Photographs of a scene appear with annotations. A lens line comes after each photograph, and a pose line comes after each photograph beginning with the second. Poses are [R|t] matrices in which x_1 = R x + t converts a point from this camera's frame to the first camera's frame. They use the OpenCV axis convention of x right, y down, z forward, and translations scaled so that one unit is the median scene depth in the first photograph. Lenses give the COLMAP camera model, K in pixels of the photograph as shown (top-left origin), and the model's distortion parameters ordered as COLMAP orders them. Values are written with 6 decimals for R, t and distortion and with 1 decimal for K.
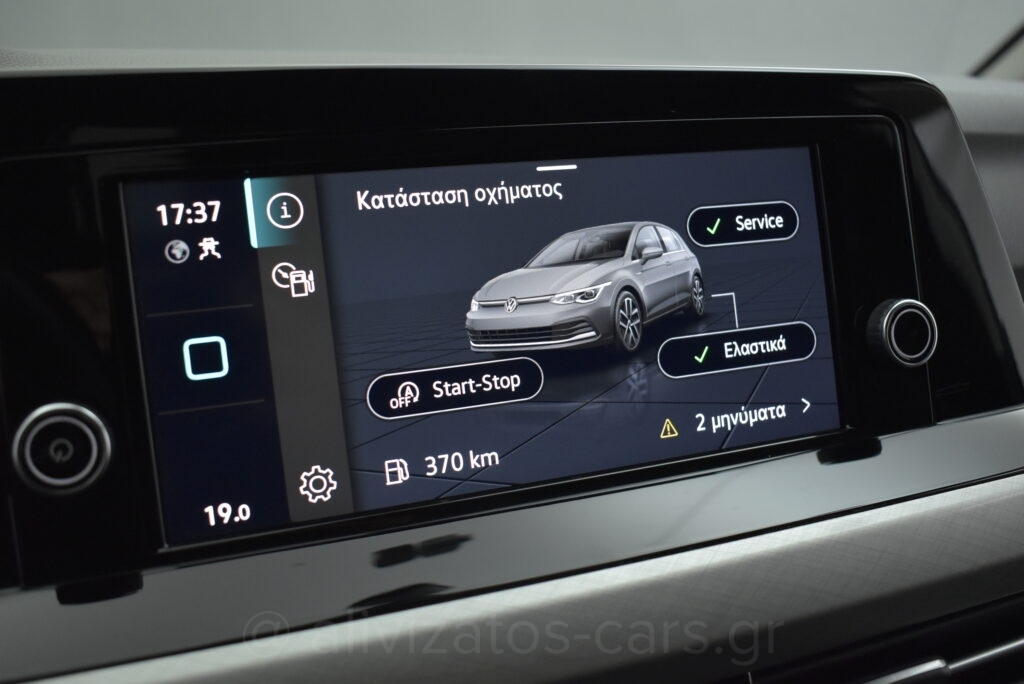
lens RADIAL K [[991.0, 0, 468.9], [0, 991.0, 328.3], [0, 0, 1]] dist [-0.080508, 0.000000]
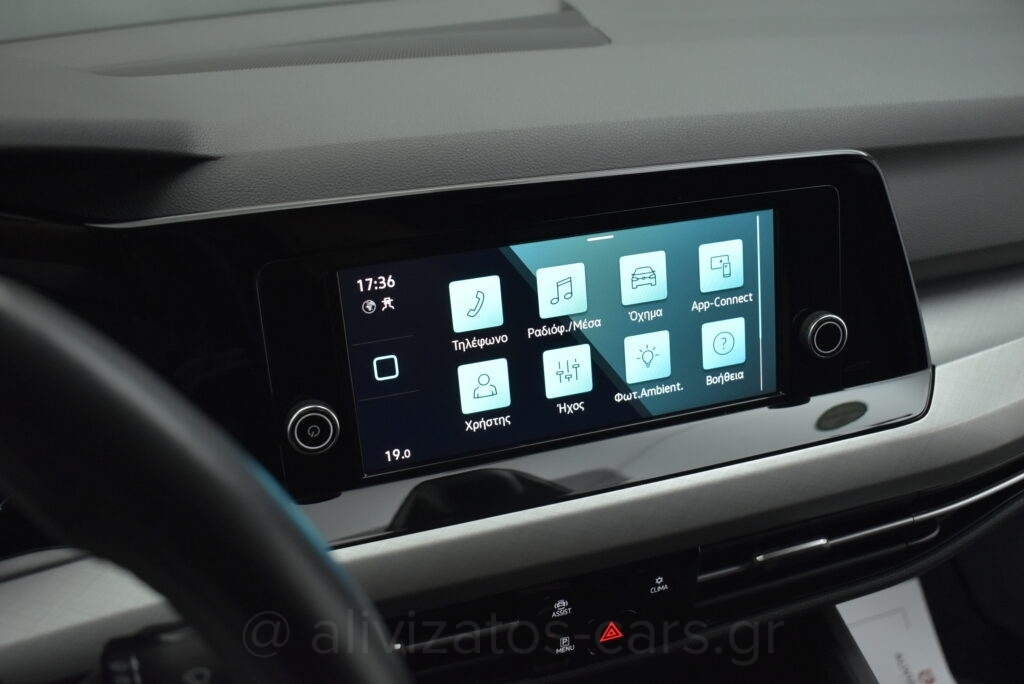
lens RADIAL K [[1092.7, 0, 487.1], [0, 1092.7, 337.1], [0, 0, 1]] dist [-0.066803, 0.000000]
pose [[0.999496, 0.029232, -0.012365, -0.072903], [-0.025007, 0.965181, 0.260384, -0.509571], [0.019546, -0.259943, 0.965426, -0.781387]]
